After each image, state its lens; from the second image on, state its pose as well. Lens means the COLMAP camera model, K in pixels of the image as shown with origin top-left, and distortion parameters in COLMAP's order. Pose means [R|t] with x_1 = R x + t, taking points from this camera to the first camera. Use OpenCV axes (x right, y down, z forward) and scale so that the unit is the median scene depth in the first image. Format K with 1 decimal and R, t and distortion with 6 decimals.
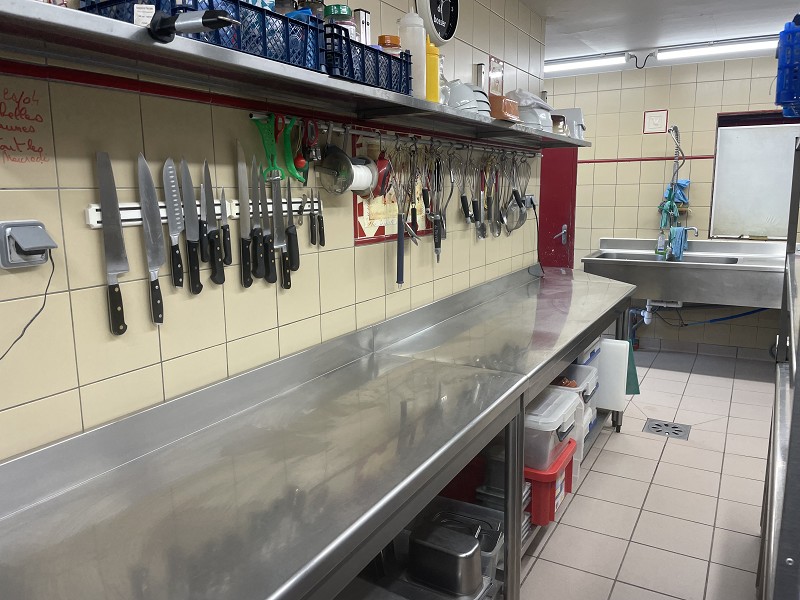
lens RADIAL K [[620.0, 0, 400.5], [0, 620.0, 300.9], [0, 0, 1]] dist [0.047205, -0.025571]
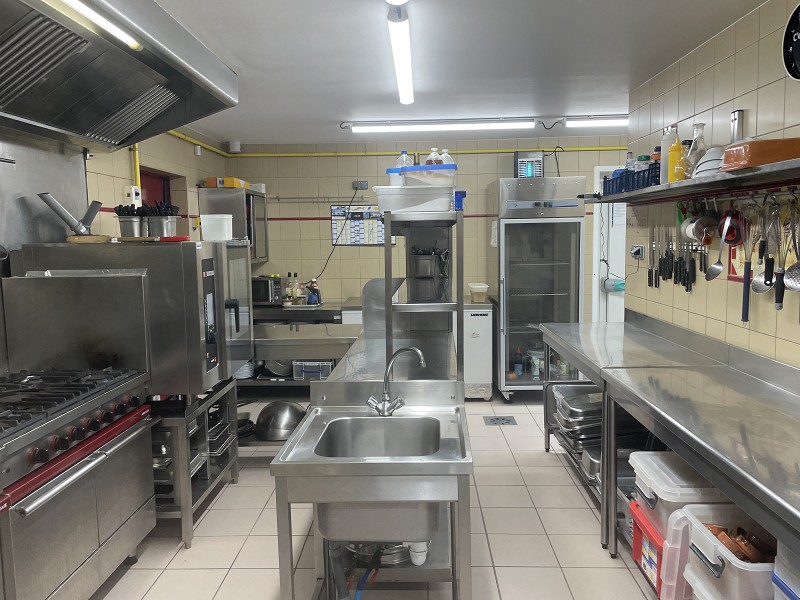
lens RADIAL K [[620.0, 0, 404.6], [0, 620.0, 299.6], [0, 0, 1]] dist [0.047205, -0.025571]
pose [[-0.880239, 0.069895, -0.469354, 1.361335], [-0.065554, 0.961699, 0.266154, -0.415308], [0.469980, 0.265048, -0.841943, 2.078465]]
